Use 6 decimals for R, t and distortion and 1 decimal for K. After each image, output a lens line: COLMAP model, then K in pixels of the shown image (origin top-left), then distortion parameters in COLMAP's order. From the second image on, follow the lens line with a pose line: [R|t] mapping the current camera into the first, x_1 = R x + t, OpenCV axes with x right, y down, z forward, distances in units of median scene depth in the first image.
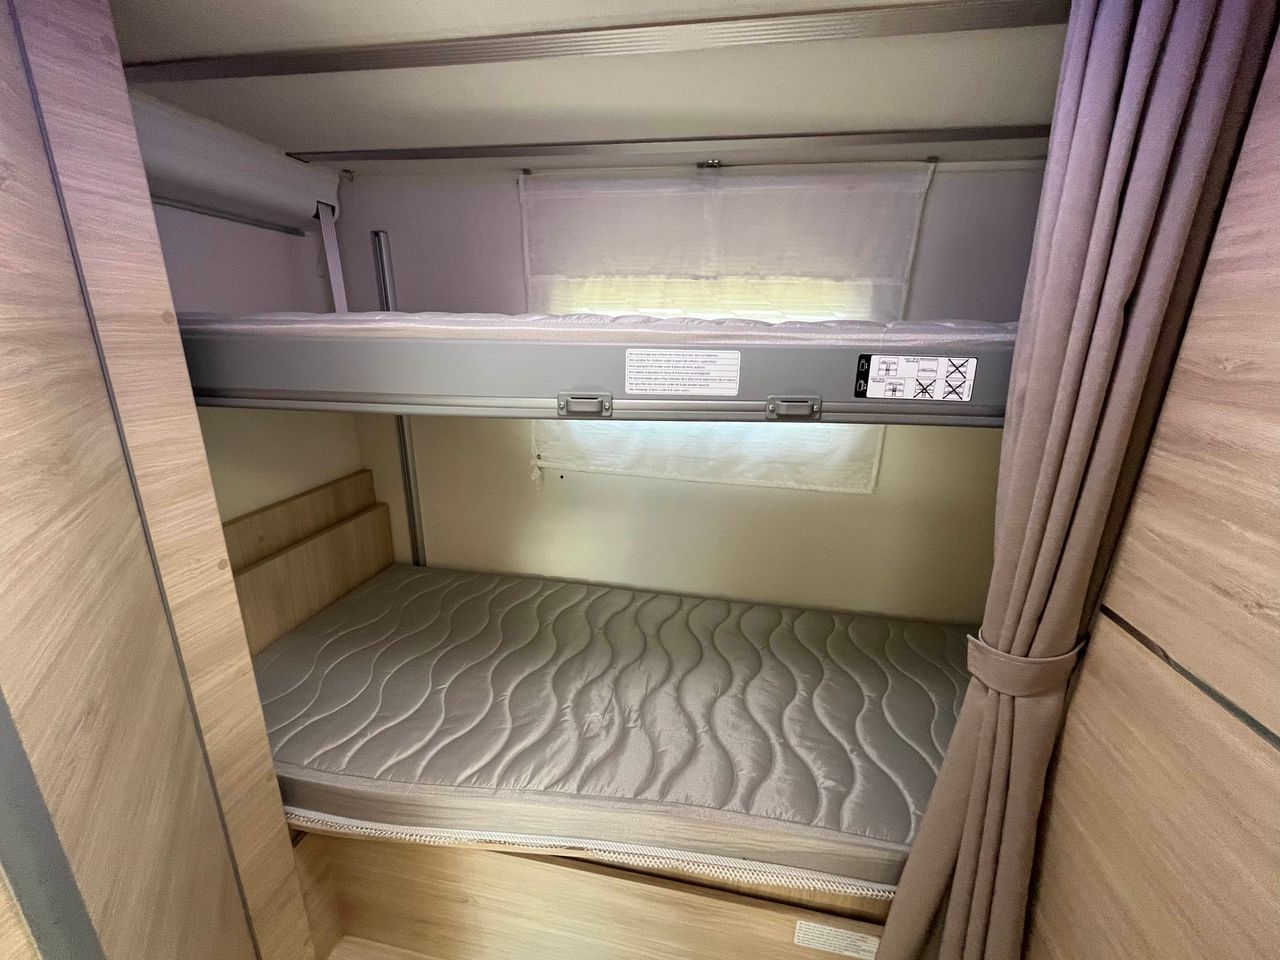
lens RADIAL K [[512.3, 0, 640.5], [0, 512.3, 474.9], [0, 0, 1]] dist [-0.007072, -0.000311]
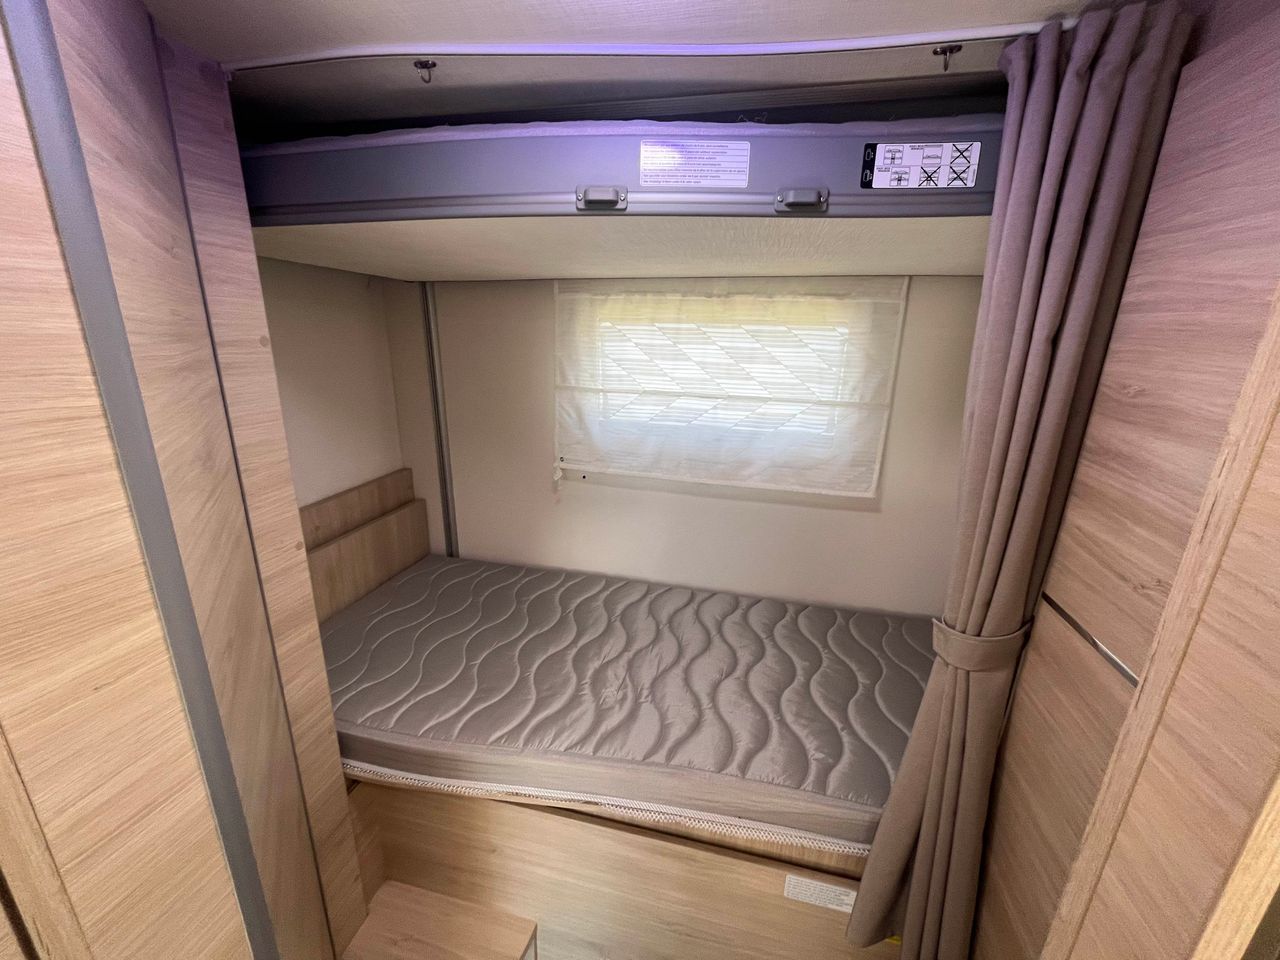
lens RADIAL K [[512.3, 0, 644.8], [0, 512.3, 479.8], [0, 0, 1]] dist [-0.007072, -0.000311]
pose [[0.999291, 0.013907, -0.034993, 0.021631], [-0.013744, 0.999894, 0.004896, 0.003085], [0.035057, -0.004412, 0.999376, -0.130383]]
